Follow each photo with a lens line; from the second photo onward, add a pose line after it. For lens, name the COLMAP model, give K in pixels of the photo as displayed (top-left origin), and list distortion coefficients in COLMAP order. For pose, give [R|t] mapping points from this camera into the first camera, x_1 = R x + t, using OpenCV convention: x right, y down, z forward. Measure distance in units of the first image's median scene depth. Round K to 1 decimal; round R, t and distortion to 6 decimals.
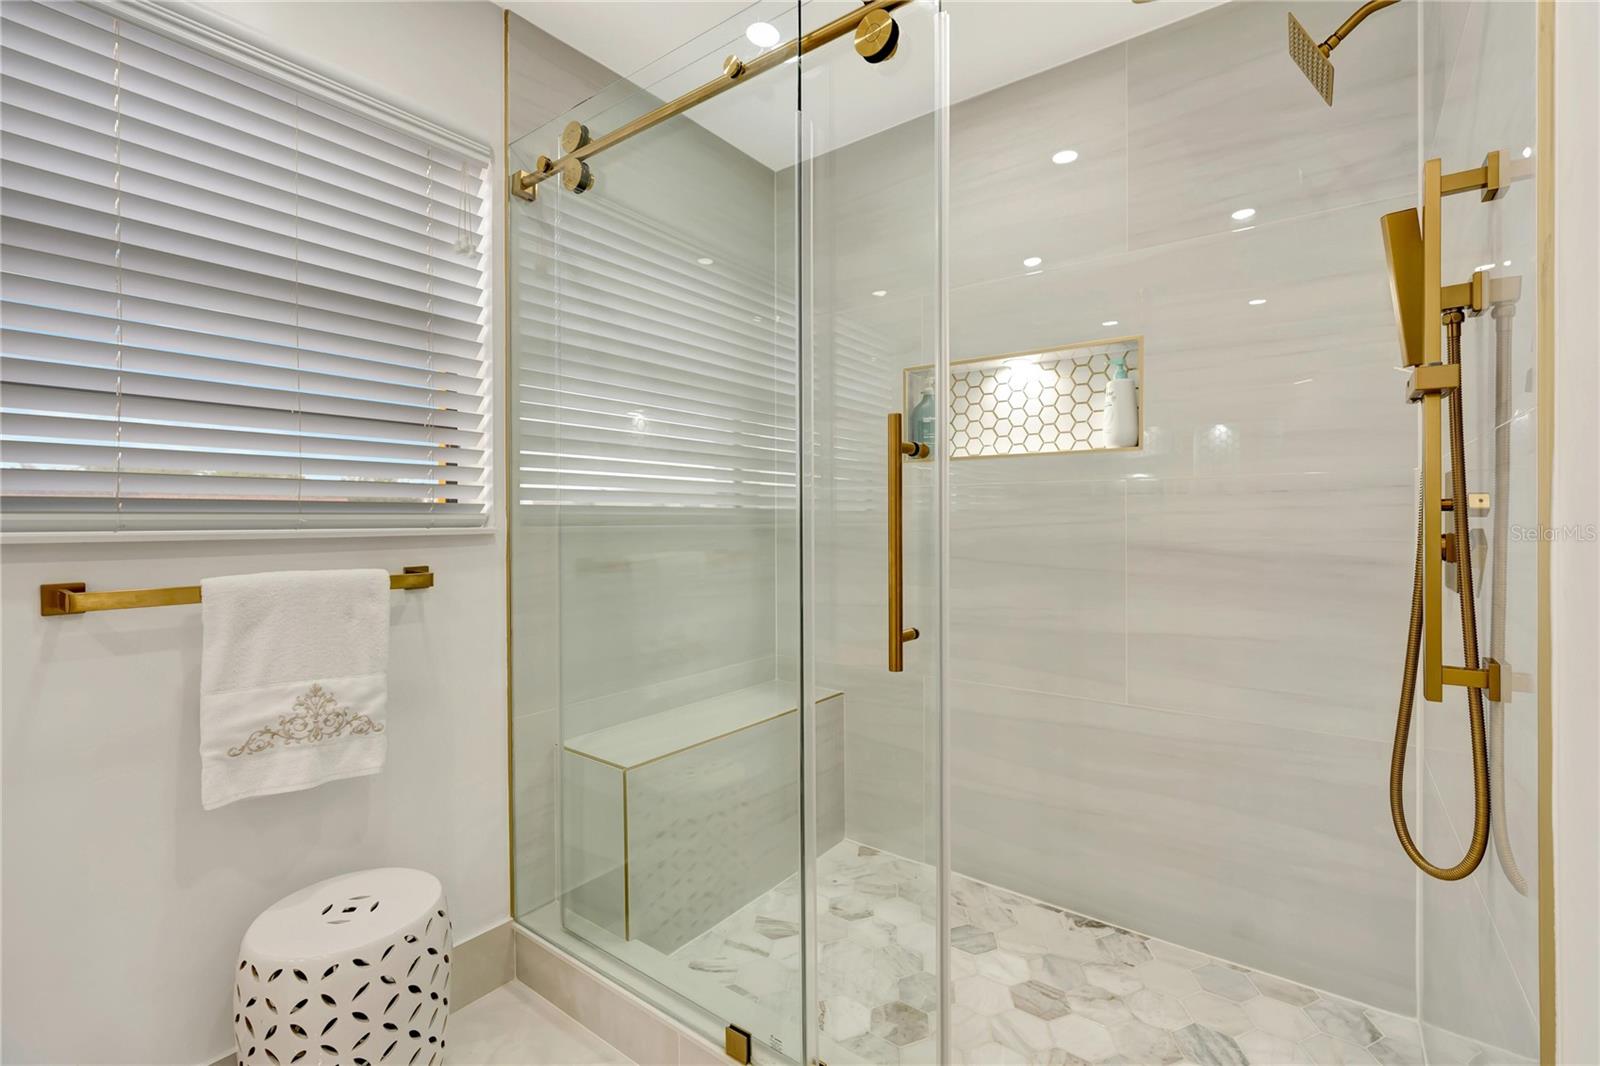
lens RADIAL K [[711.8, 0, 802.4], [0, 711.8, 530.3], [0, 0, 1]] dist [-0.003583, 0.000832]
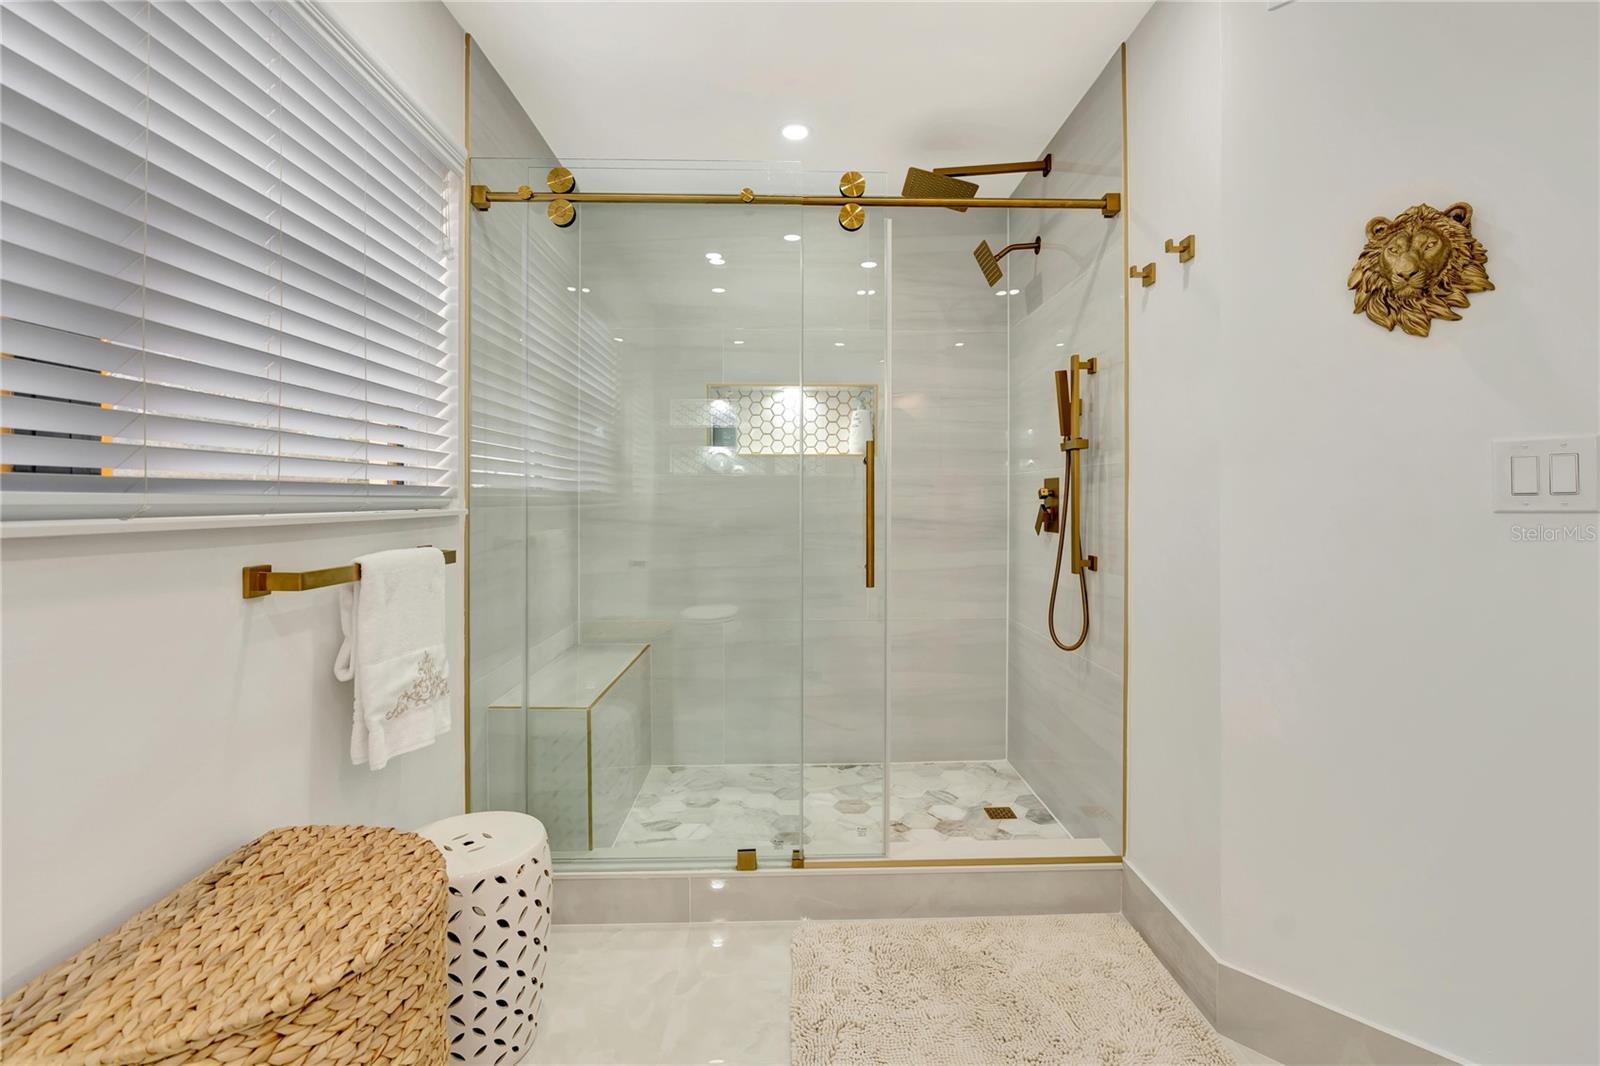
lens RADIAL K [[741.6, 0, 818.7], [0, 741.6, 513.4], [0, 0, 1]] dist [-0.015745, 0.000322]
pose [[0.773454, -0.012625, 0.633727, -0.684655], [0.010771, 0.999919, 0.006775, 0.001236], [-0.633761, 0.001585, 0.773527, -0.199088]]
